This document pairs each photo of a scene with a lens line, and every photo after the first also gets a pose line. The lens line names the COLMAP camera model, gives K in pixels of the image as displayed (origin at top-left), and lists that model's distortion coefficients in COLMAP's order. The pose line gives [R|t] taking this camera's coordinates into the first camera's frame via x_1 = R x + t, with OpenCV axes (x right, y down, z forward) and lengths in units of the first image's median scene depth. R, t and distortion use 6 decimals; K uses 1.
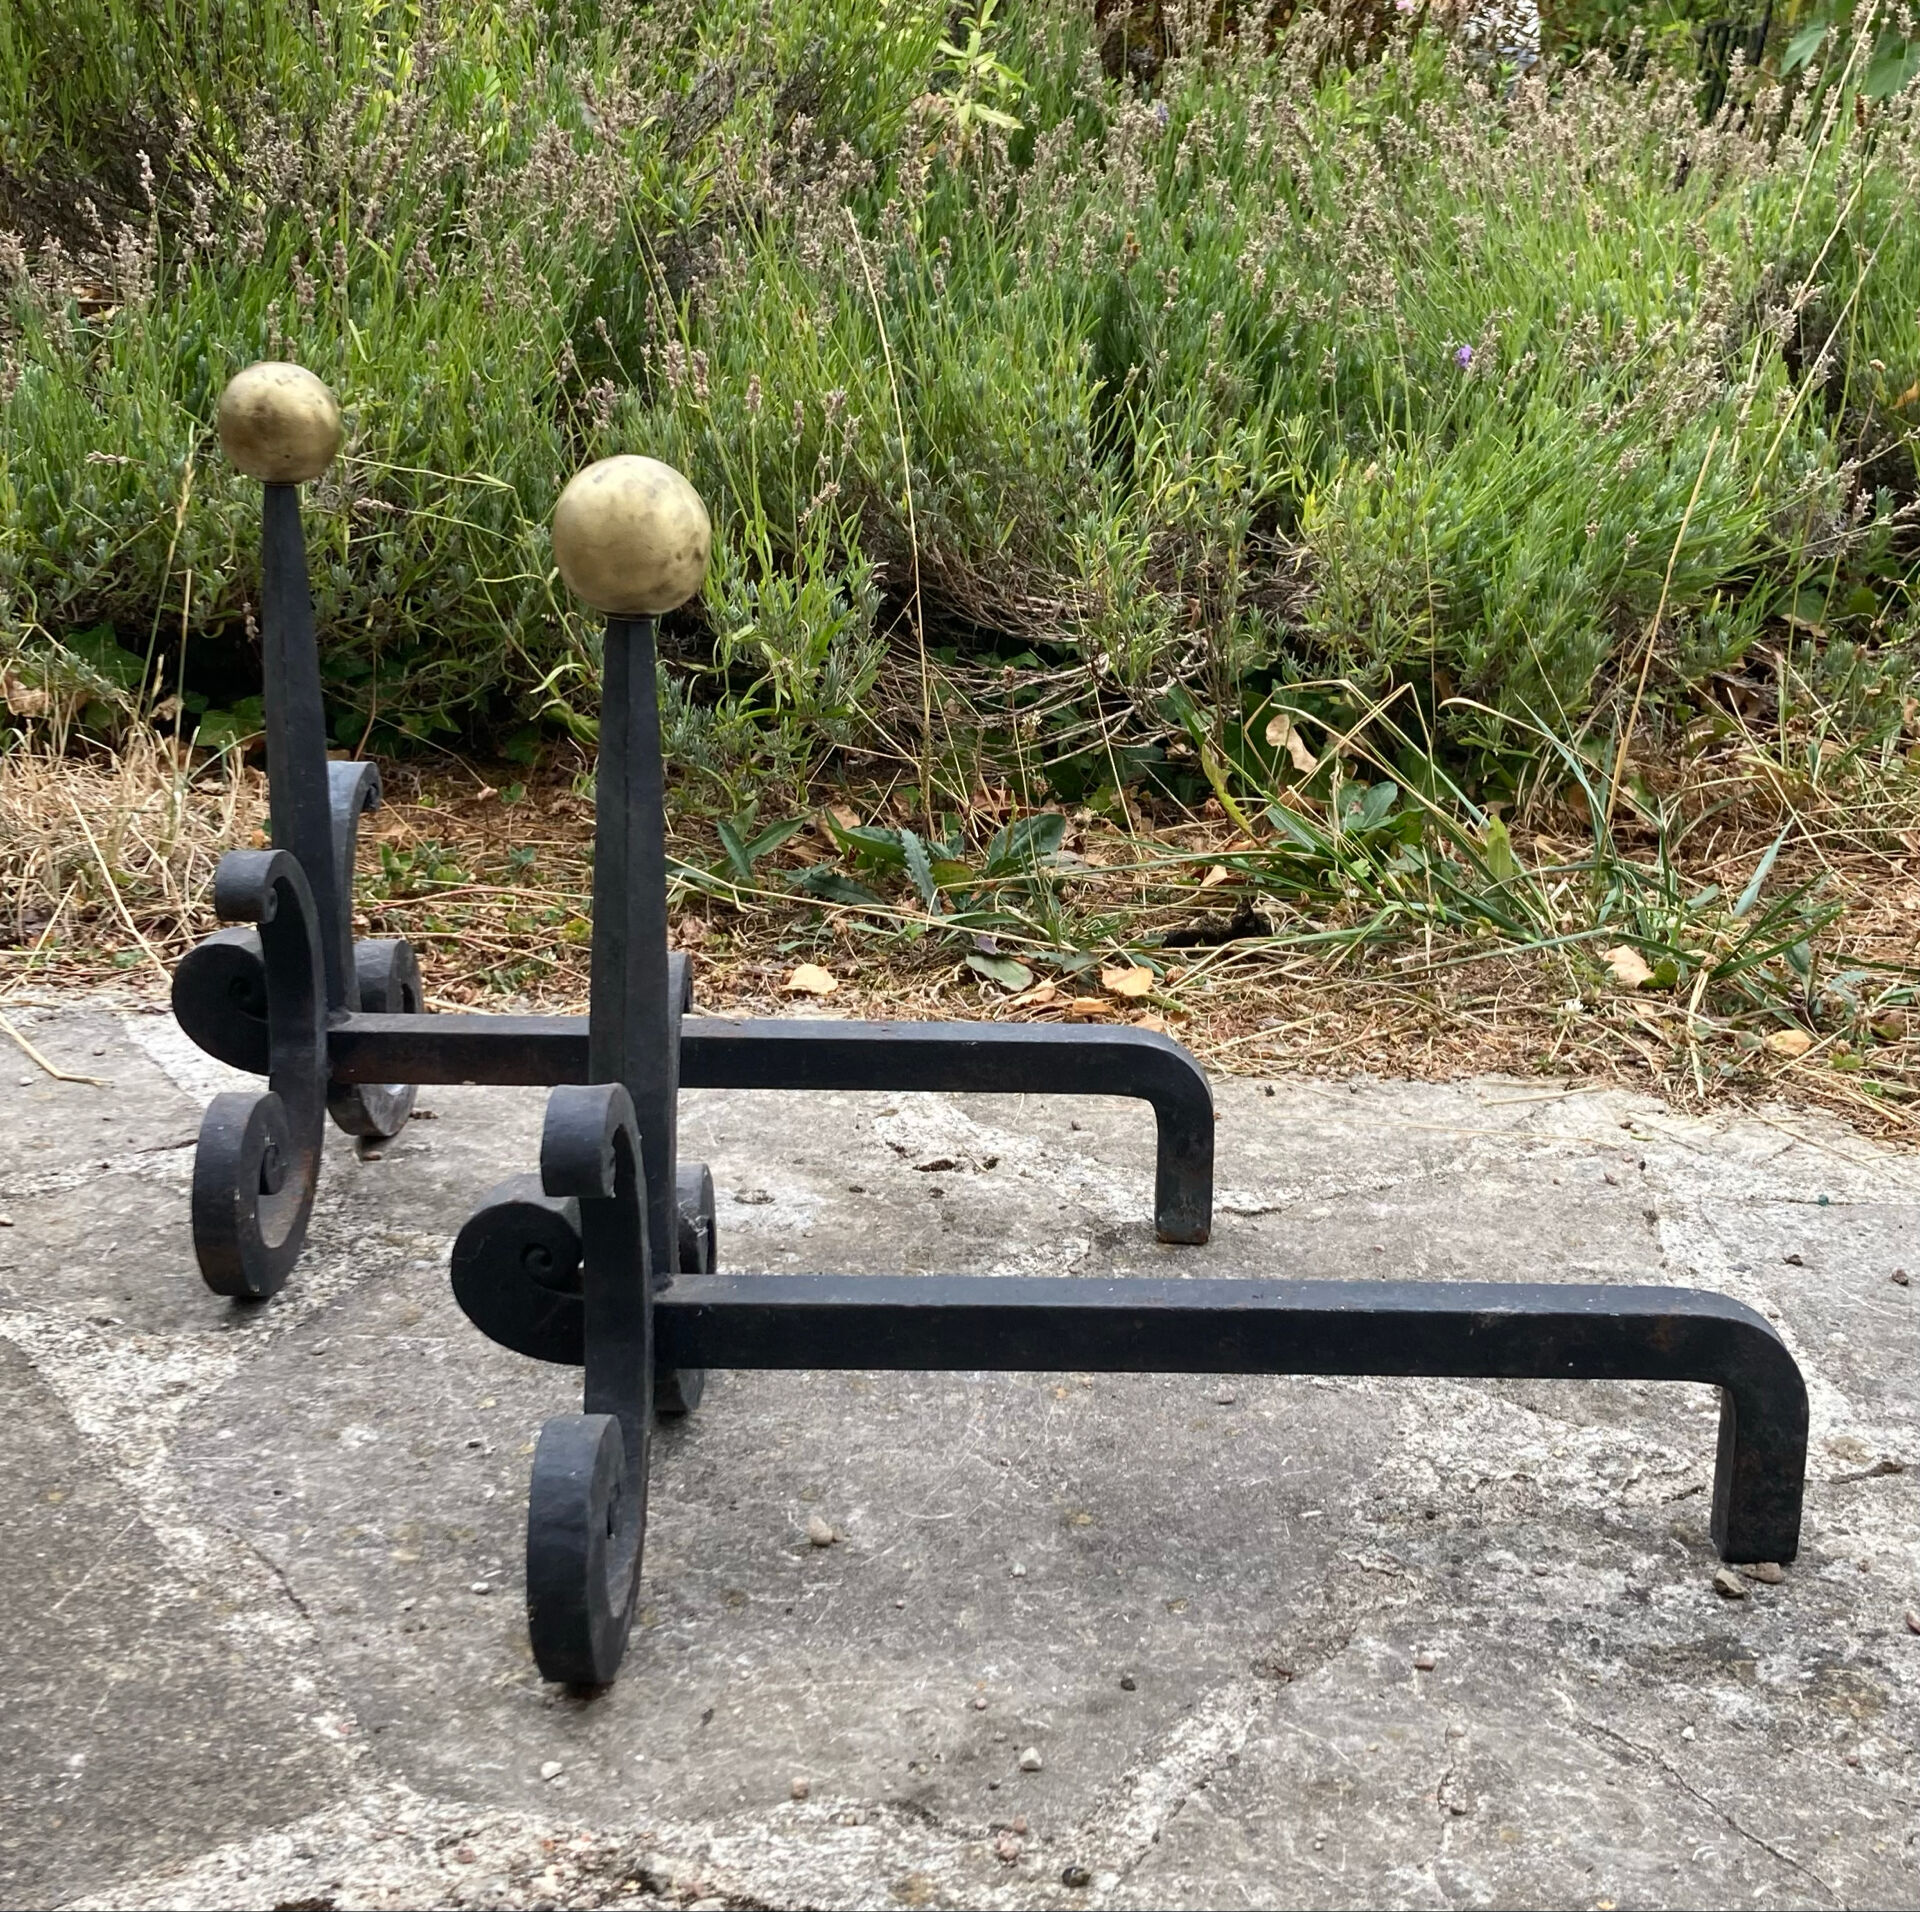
lens RADIAL K [[2684.8, 0, 1032.4], [0, 2684.8, 920.1], [0, 0, 1]] dist [0.147390, -0.548080]
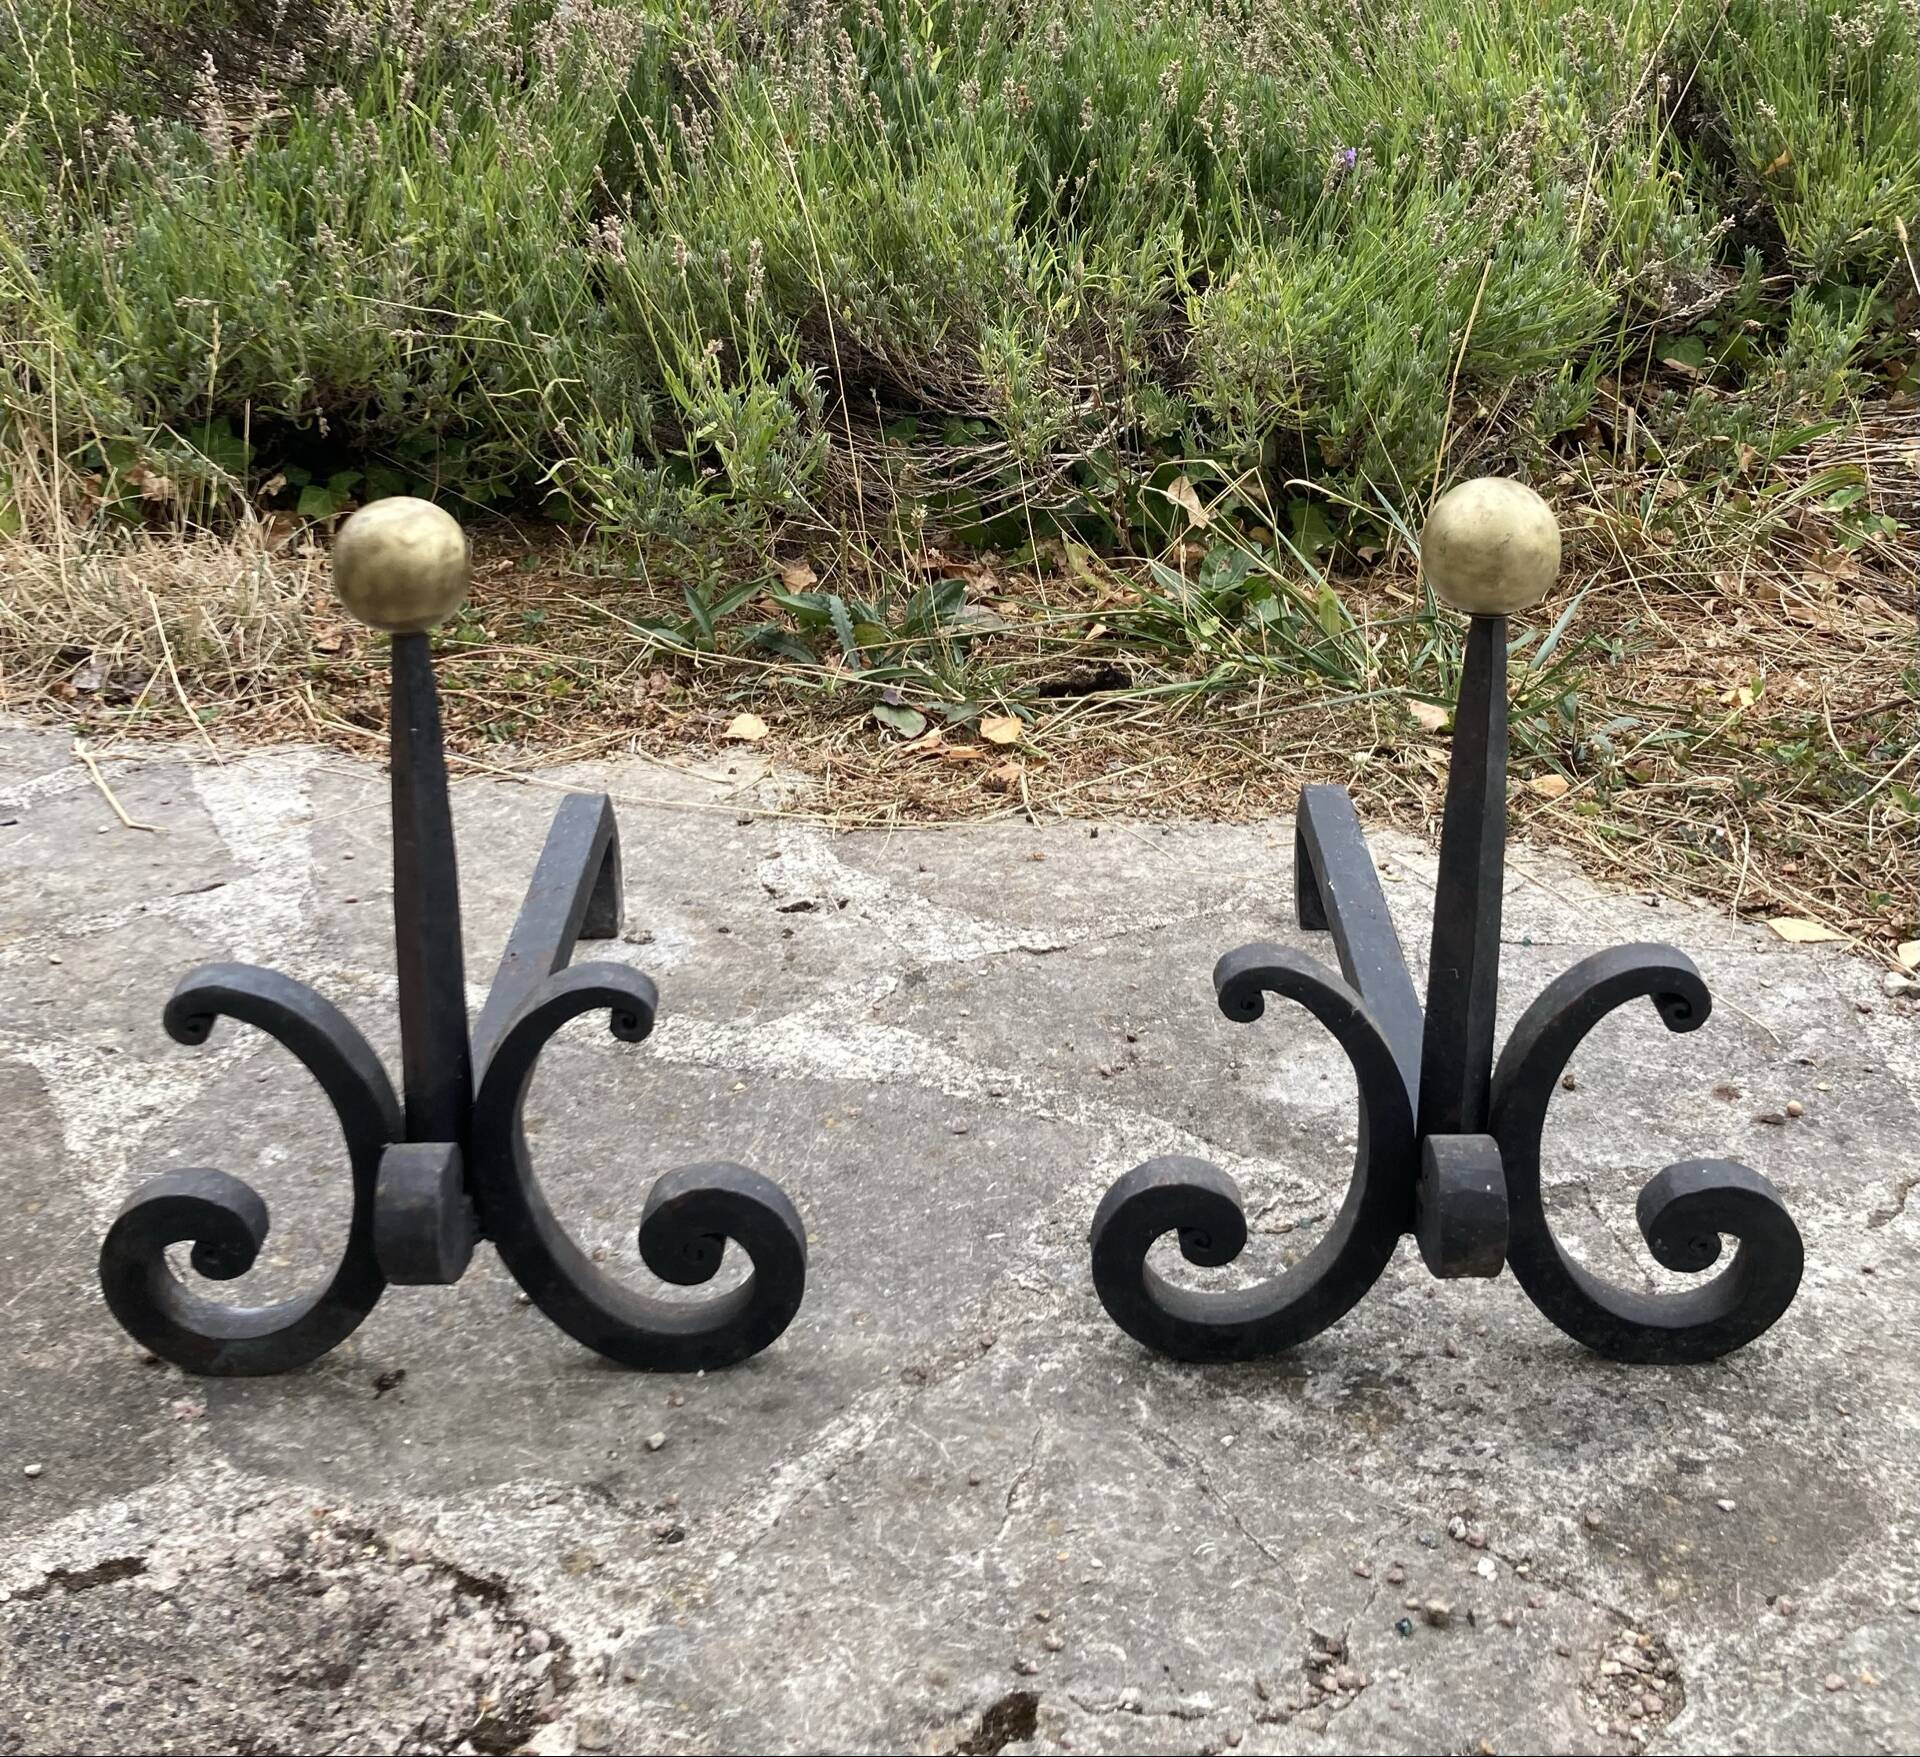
lens RADIAL K [[2380.8, 0, 963.3], [0, 2380.8, 591.5], [0, 0, 1]] dist [0.144208, -0.497131]
pose [[0.993326, -0.010287, -0.114878, 0.167049], [0.014046, 0.999390, 0.031963, -0.086507], [0.114479, -0.033364, 0.992865, -0.069961]]
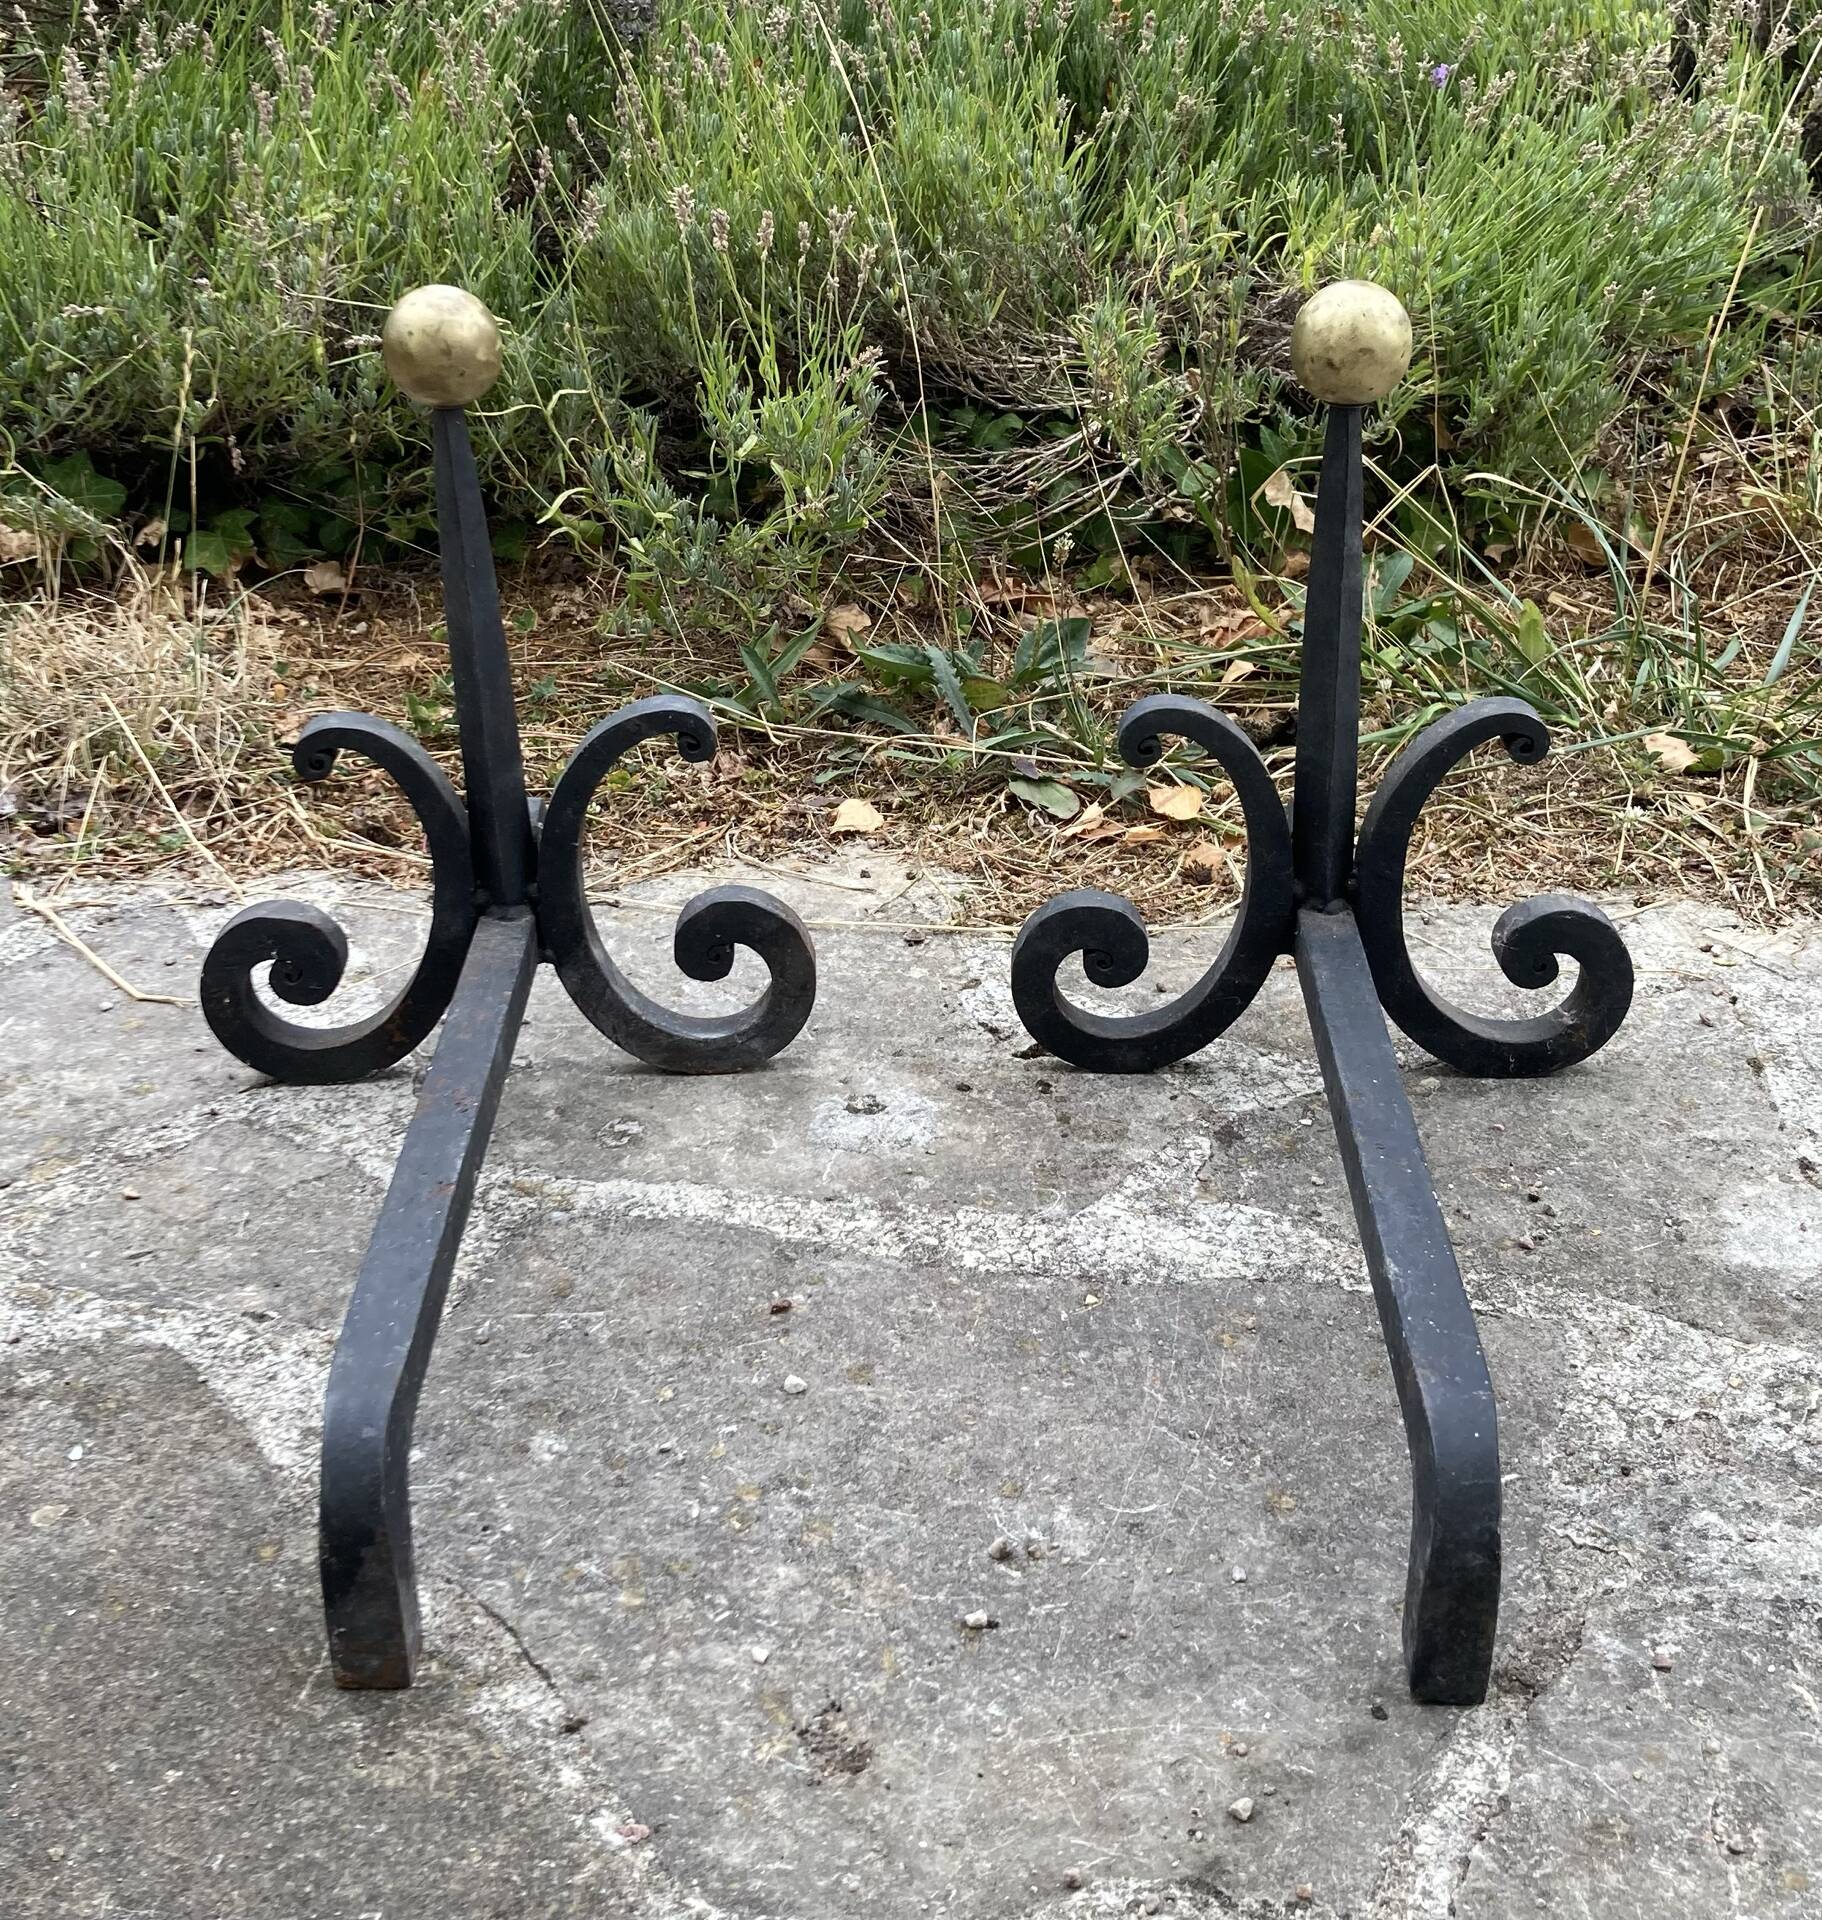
lens RADIAL K [[2590.3, 0, 916.0], [0, 2590.3, 813.8], [0, 0, 1]] dist [0.122000, -0.397765]
pose [[0.997971, -0.062037, 0.014305, -0.088494], [0.059451, 0.988475, 0.139221, -0.132920], [-0.022777, -0.138089, 0.990158, 0.056692]]
